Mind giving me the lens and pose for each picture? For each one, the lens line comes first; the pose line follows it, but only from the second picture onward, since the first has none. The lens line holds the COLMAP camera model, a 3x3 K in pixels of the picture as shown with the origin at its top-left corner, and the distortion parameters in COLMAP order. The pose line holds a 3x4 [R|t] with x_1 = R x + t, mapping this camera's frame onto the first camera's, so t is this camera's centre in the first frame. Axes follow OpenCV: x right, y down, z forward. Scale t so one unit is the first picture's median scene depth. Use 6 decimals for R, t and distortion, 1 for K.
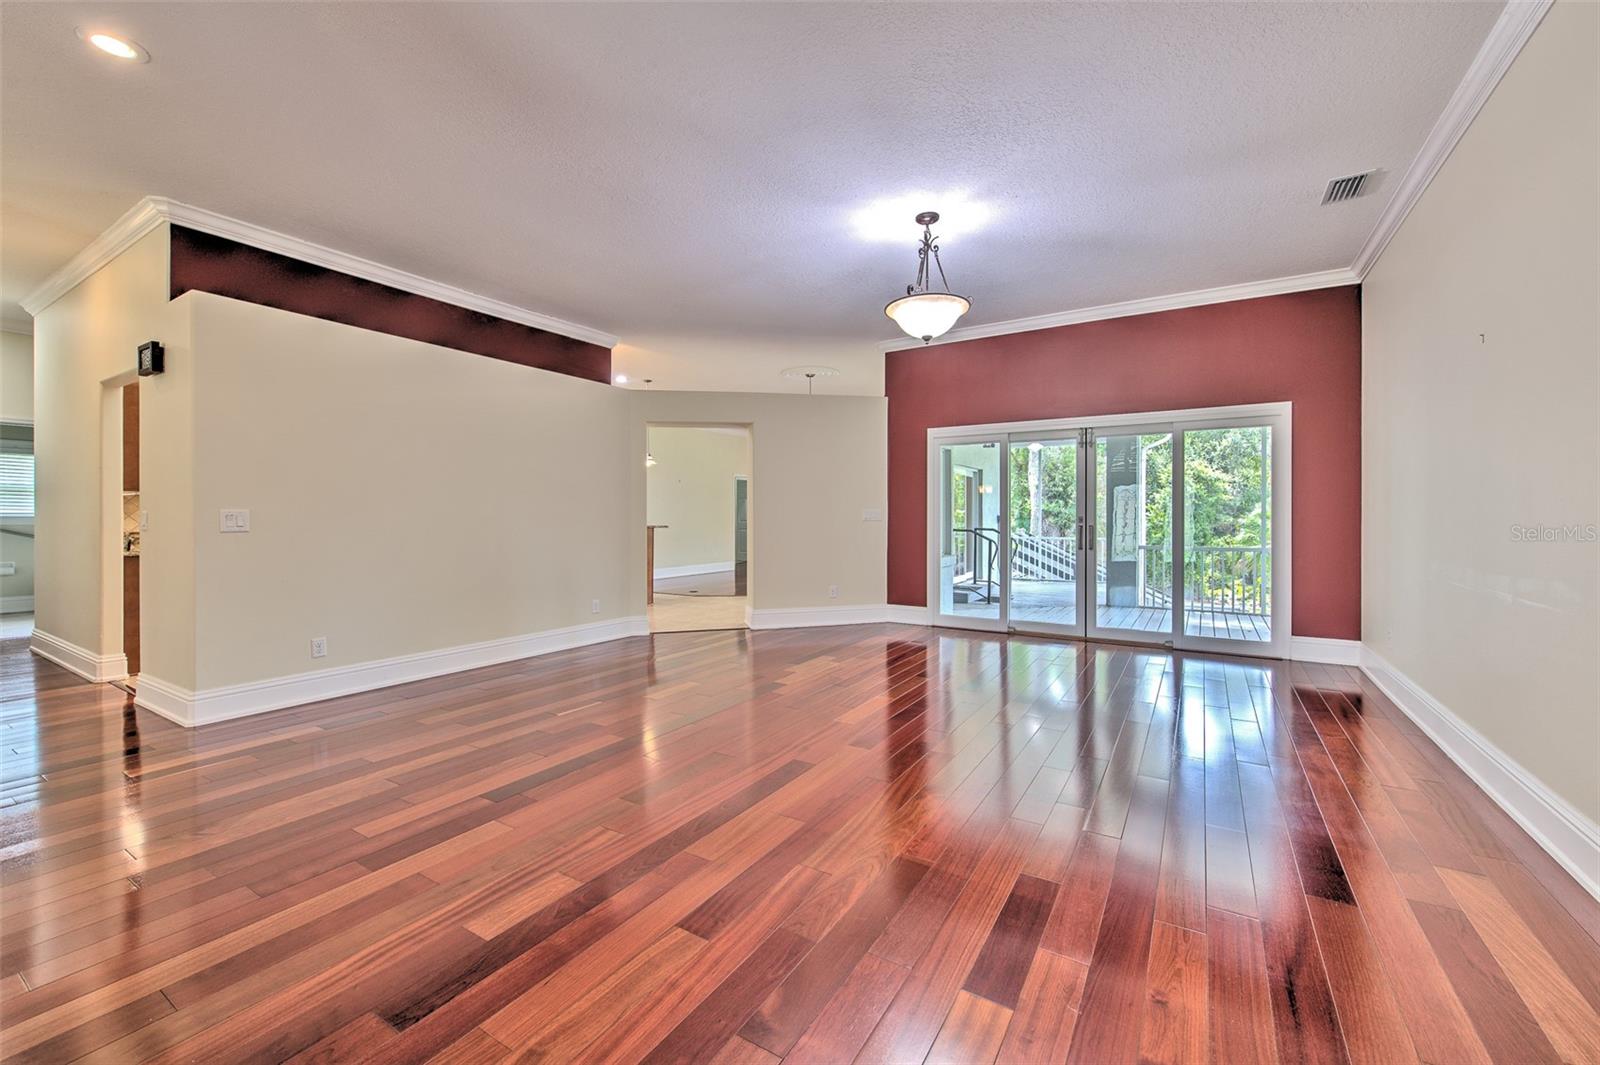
lens RADIAL K [[643.4, 0, 800.7], [0, 643.4, 516.6], [0, 0, 1]] dist [0.010552, -0.005962]
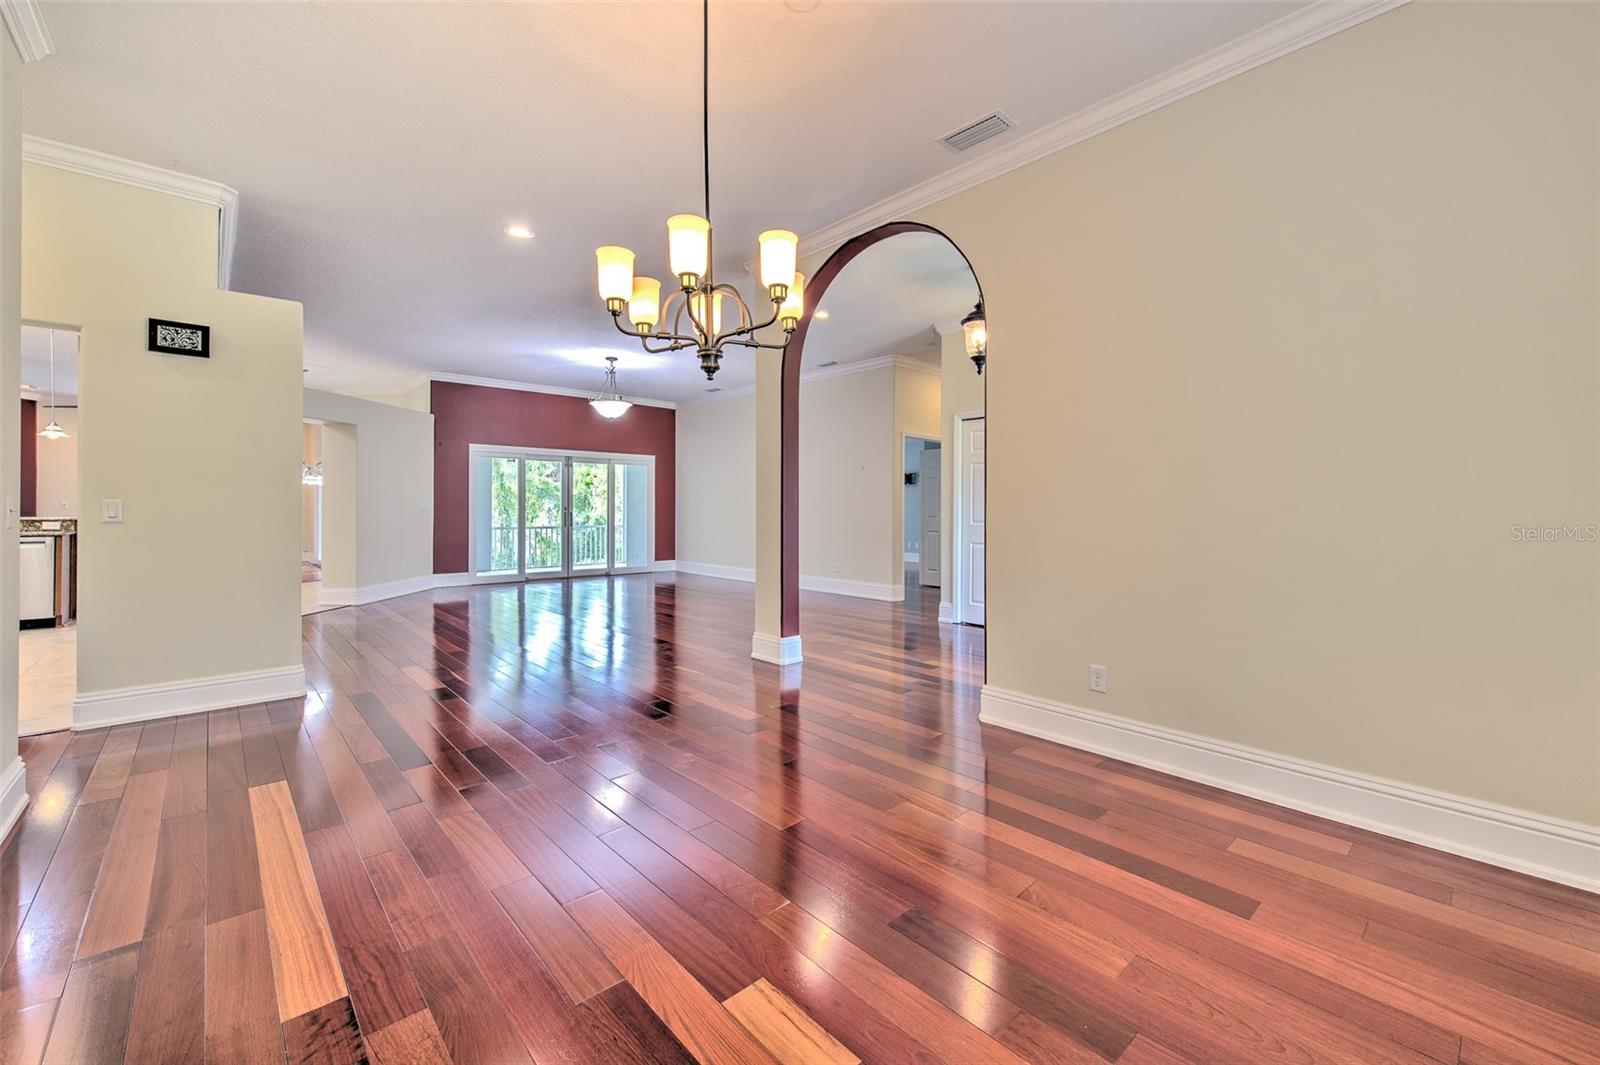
lens RADIAL K [[643.4, 0, 800.7], [0, 643.4, 516.6], [0, 0, 1]] dist [0.010552, -0.005962]
pose [[0.267753, -0.012912, 0.963401, -1.035445], [-0.004559, 0.999882, 0.014668, -0.003712], [-0.963477, -0.008320, 0.267663, -0.066995]]
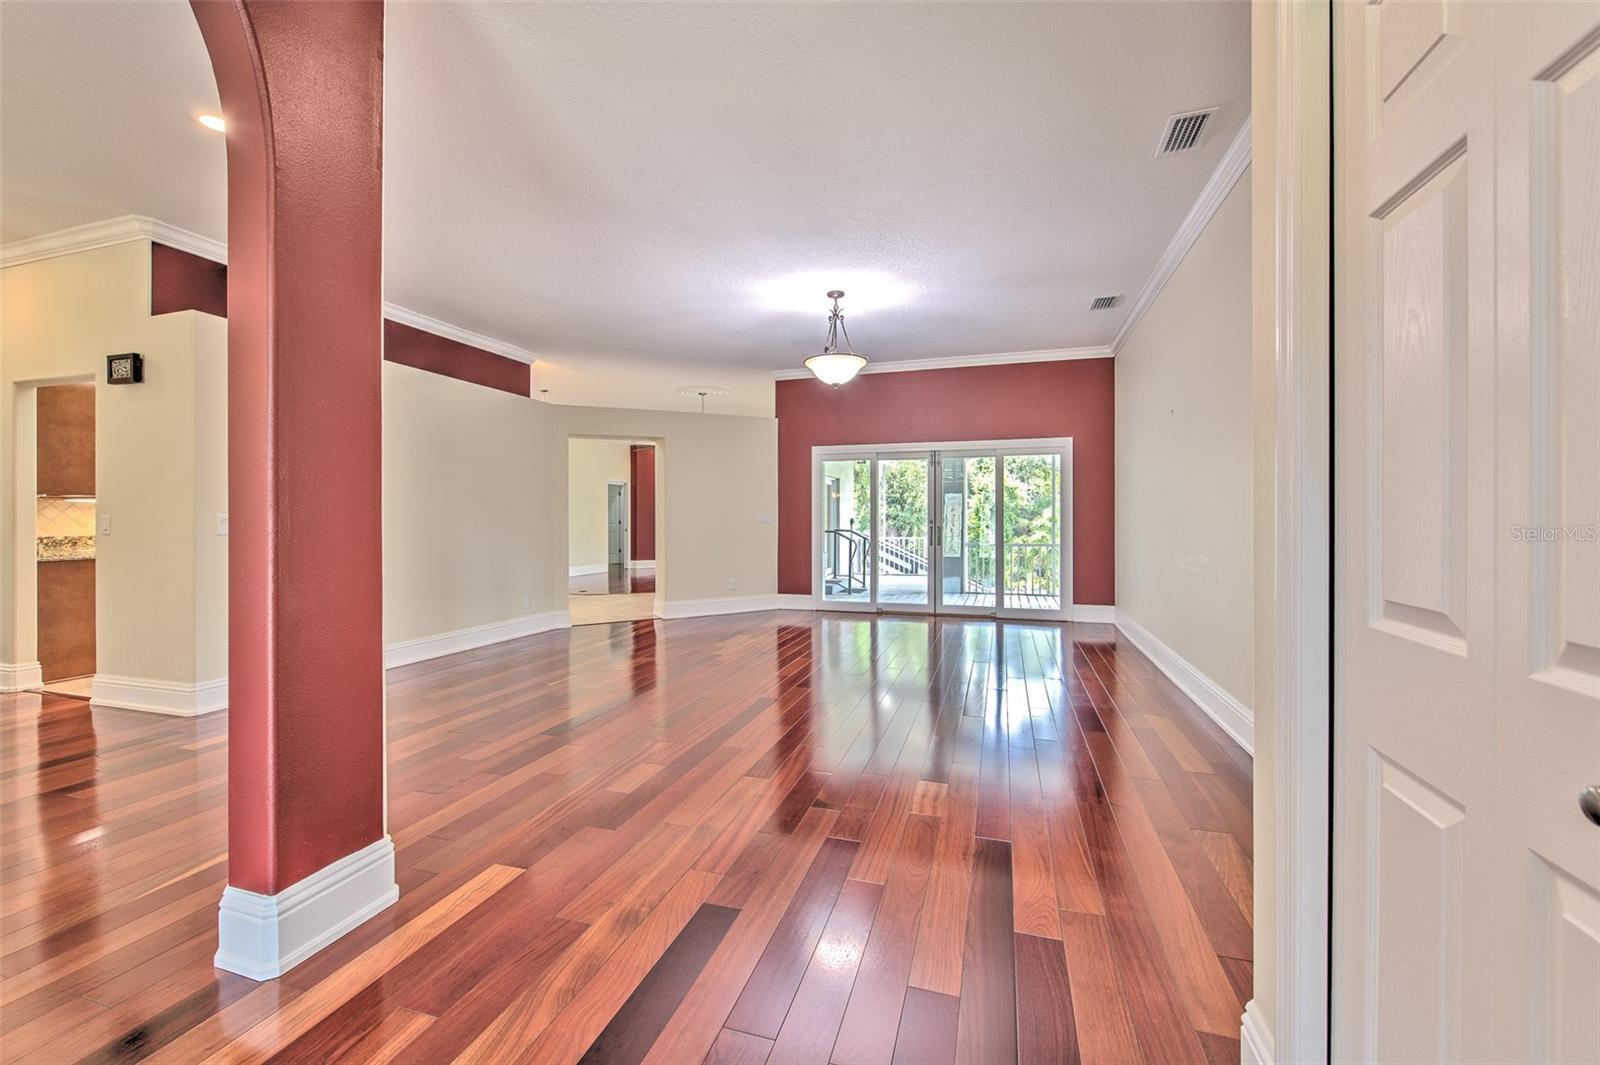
lens RADIAL K [[643.4, 0, 800.7], [0, 643.4, 516.6], [0, 0, 1]] dist [0.010552, -0.005962]
pose [[0.968270, -0.000111, 0.249907, -0.134015], [0.001294, 0.999989, -0.004573, -0.000189], [-0.249903, 0.004751, 0.968259, -0.171398]]
